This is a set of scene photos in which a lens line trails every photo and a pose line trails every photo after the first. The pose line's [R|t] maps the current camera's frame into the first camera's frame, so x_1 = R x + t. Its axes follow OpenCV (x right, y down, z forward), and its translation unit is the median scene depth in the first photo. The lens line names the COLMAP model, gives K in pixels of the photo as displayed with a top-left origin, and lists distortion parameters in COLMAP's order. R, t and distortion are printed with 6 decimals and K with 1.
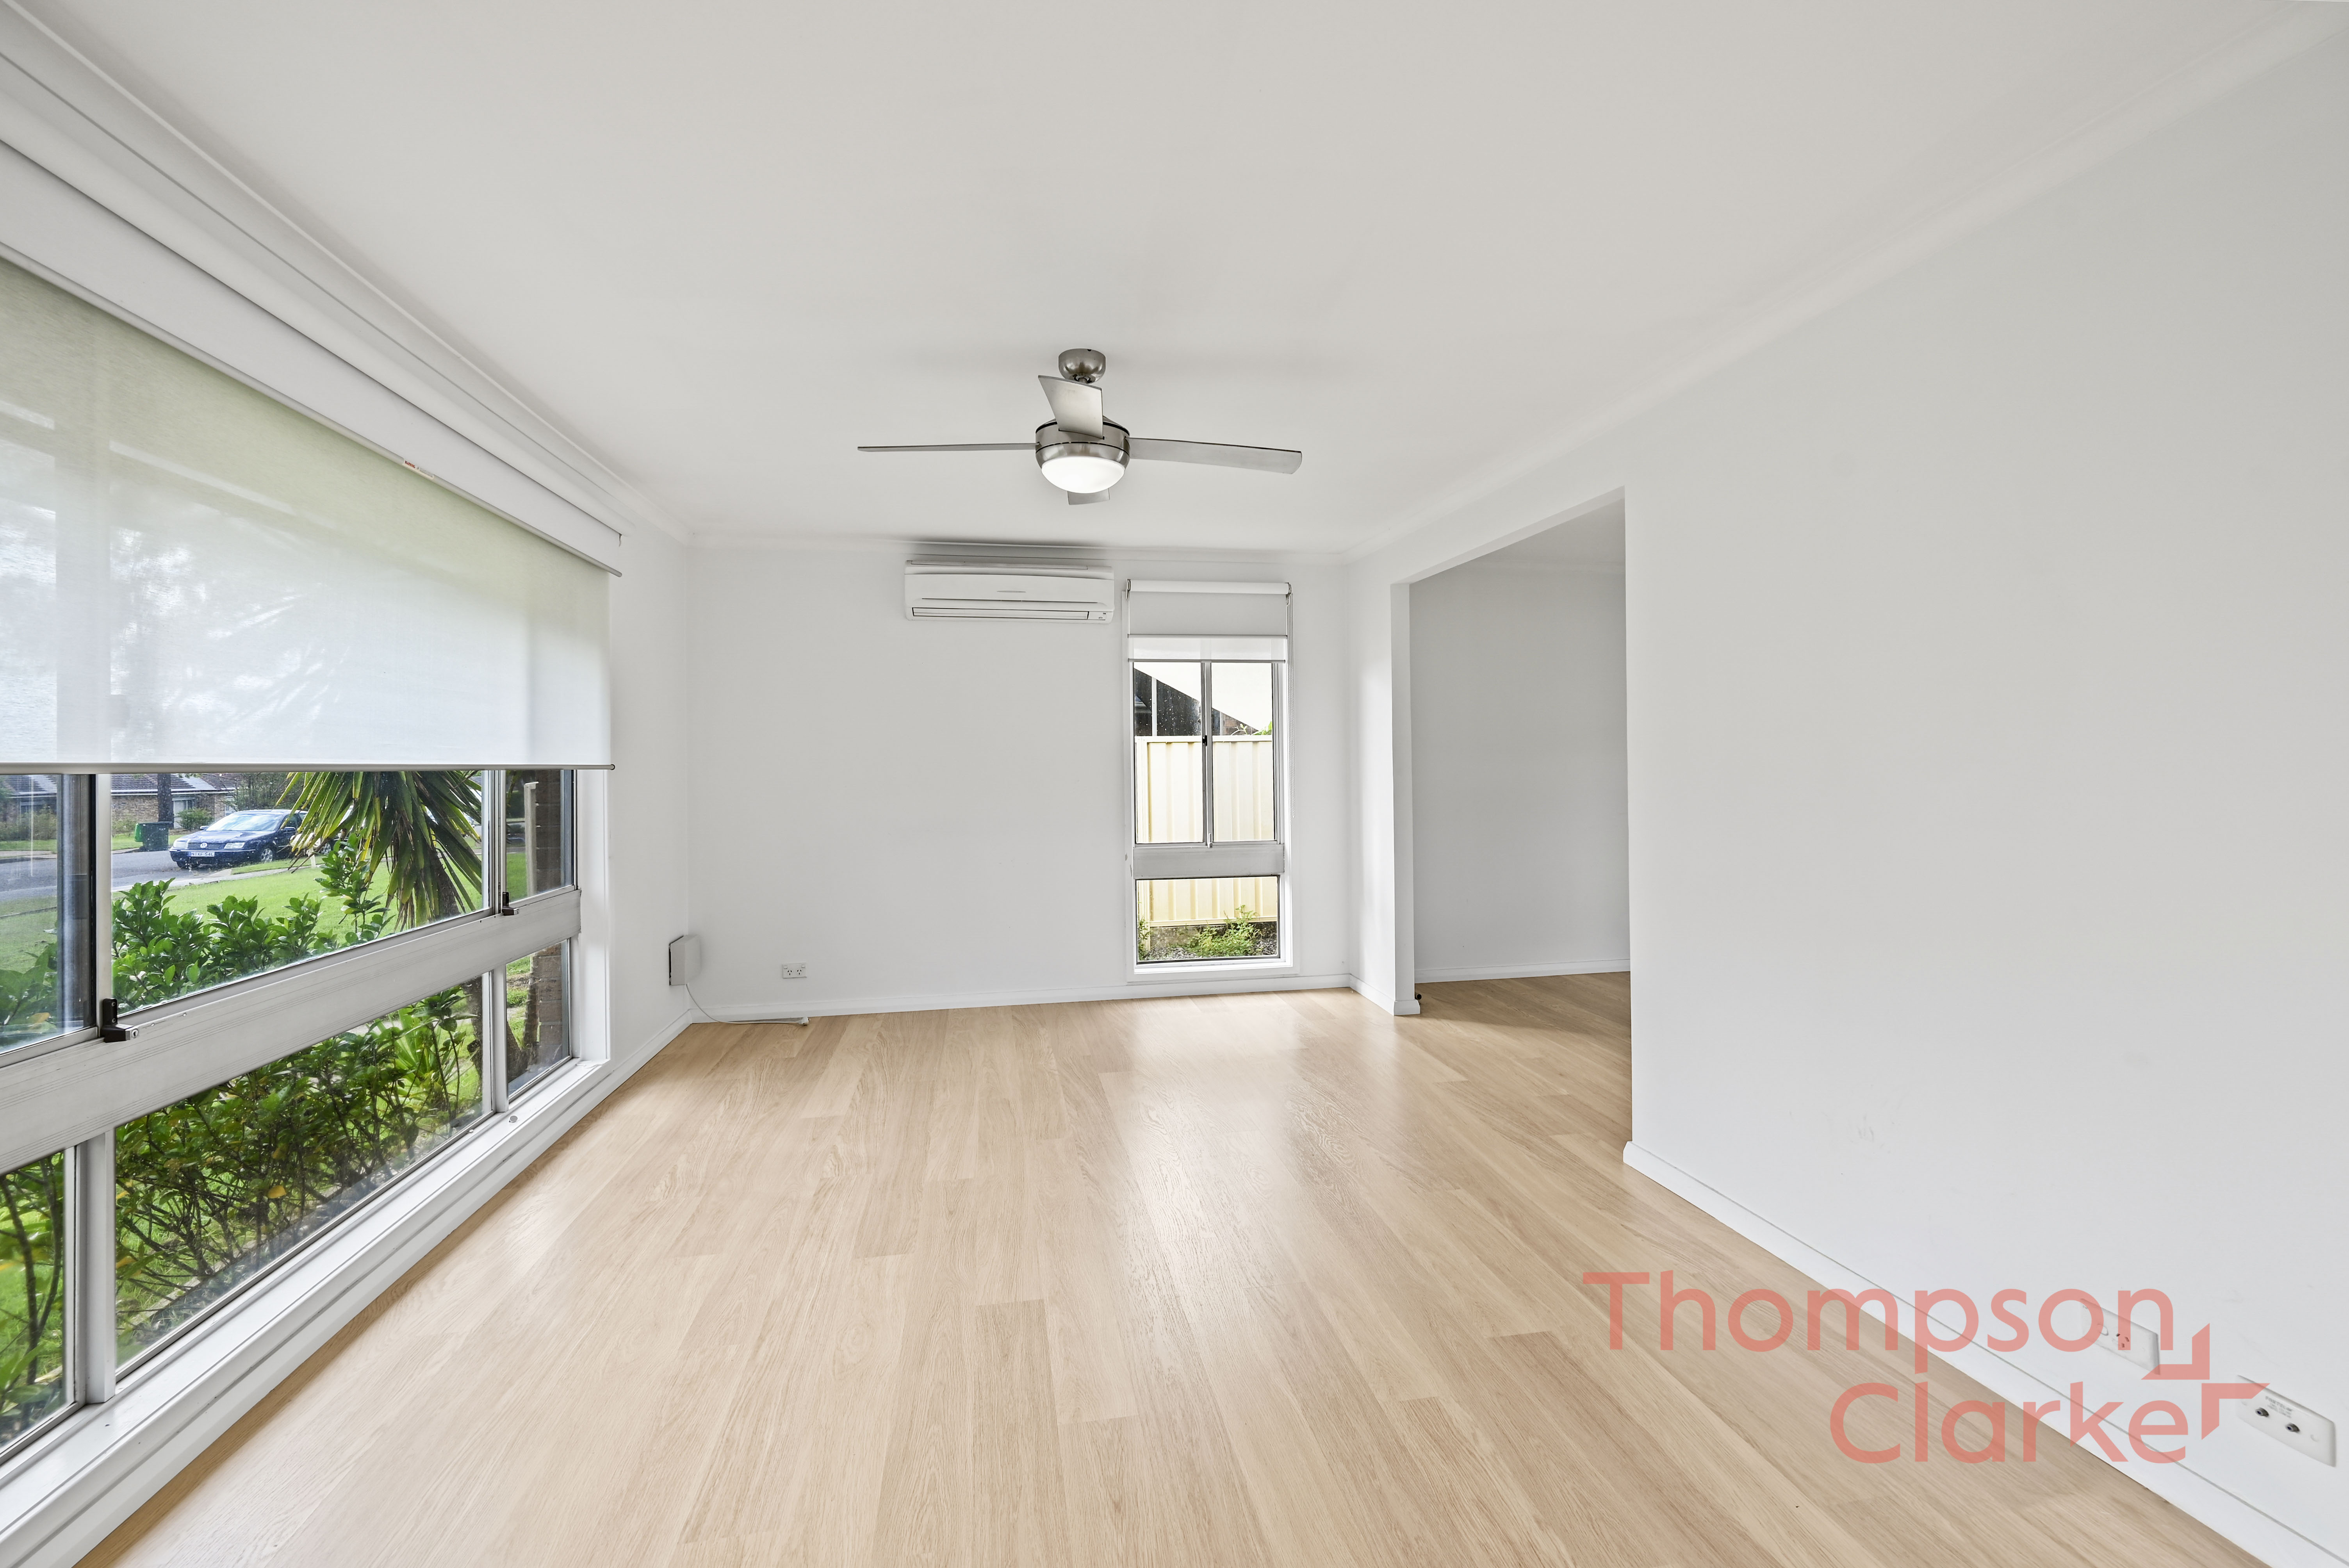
lens RADIAL K [[980.0, 0, 1165.7], [0, 980.0, 738.0], [0, 0, 1]] dist [-0.000477, -0.000480]
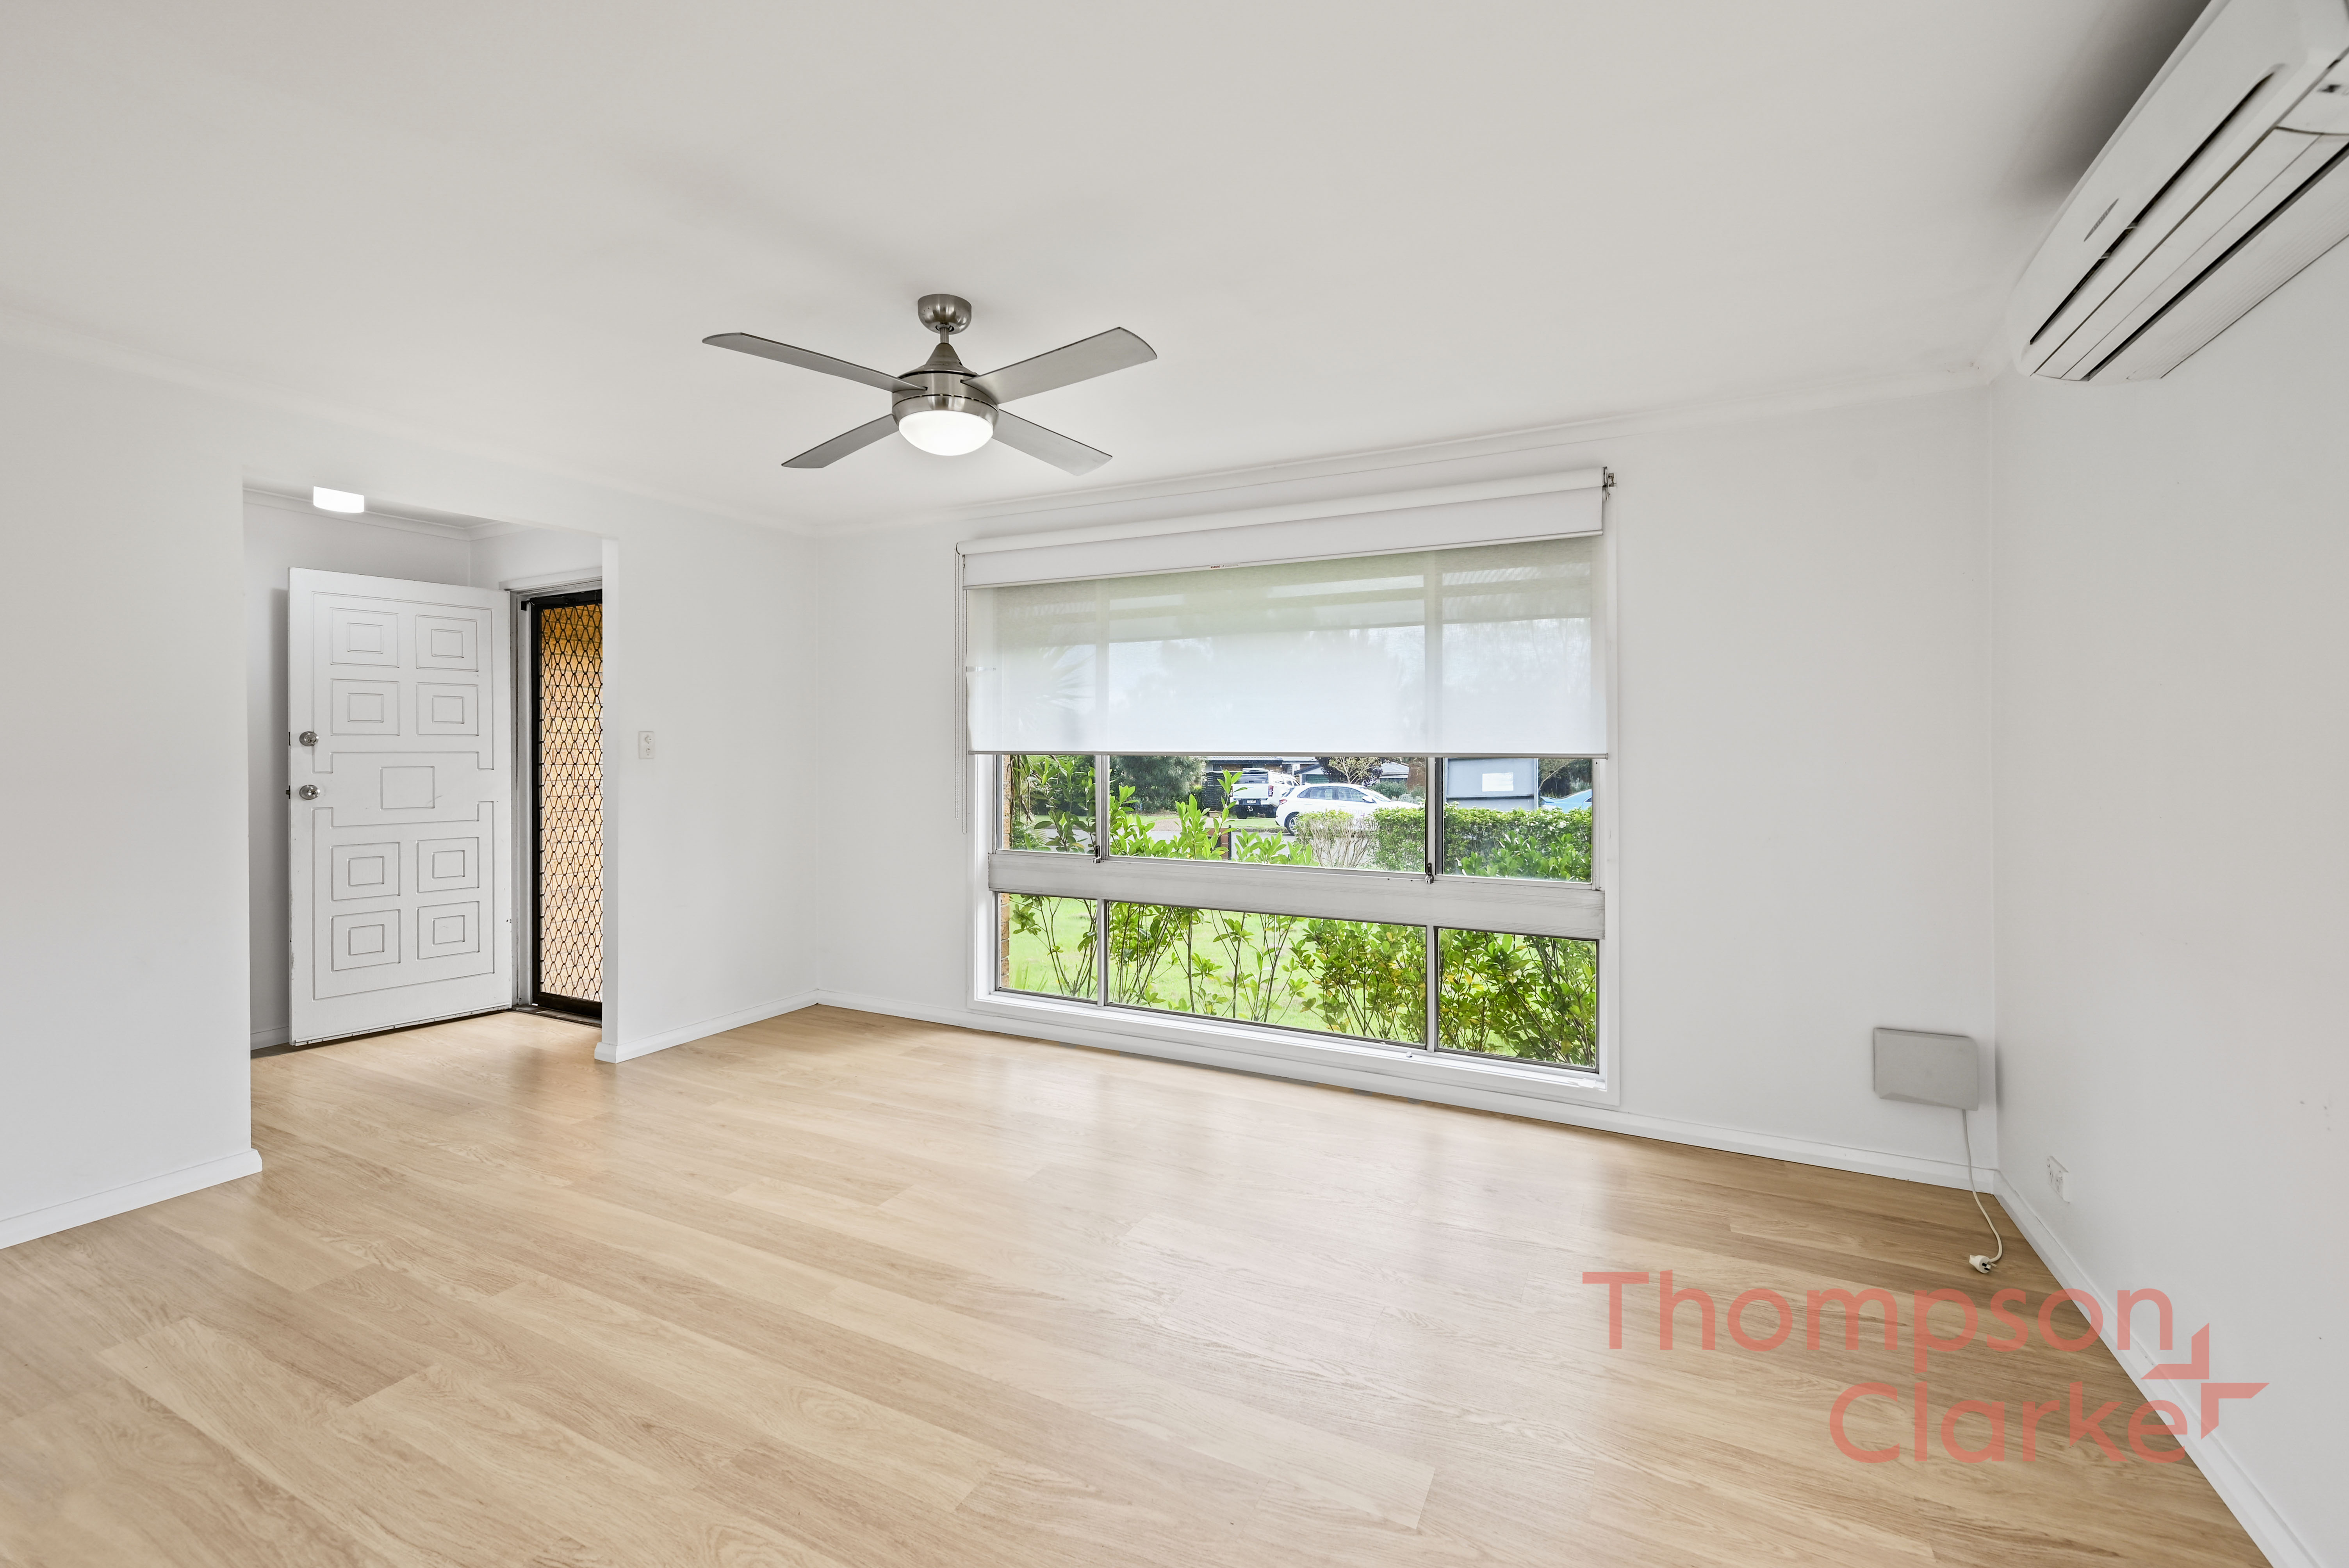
lens RADIAL K [[980.0, 0, 1165.7], [0, 980.0, 738.0], [0, 0, 1]] dist [-0.000477, -0.000480]
pose [[-0.612092, -0.002164, -0.790784, 0.651809], [0.023041, 0.999523, -0.020569, 0.037912], [0.790451, -0.030811, -0.611750, 2.180527]]
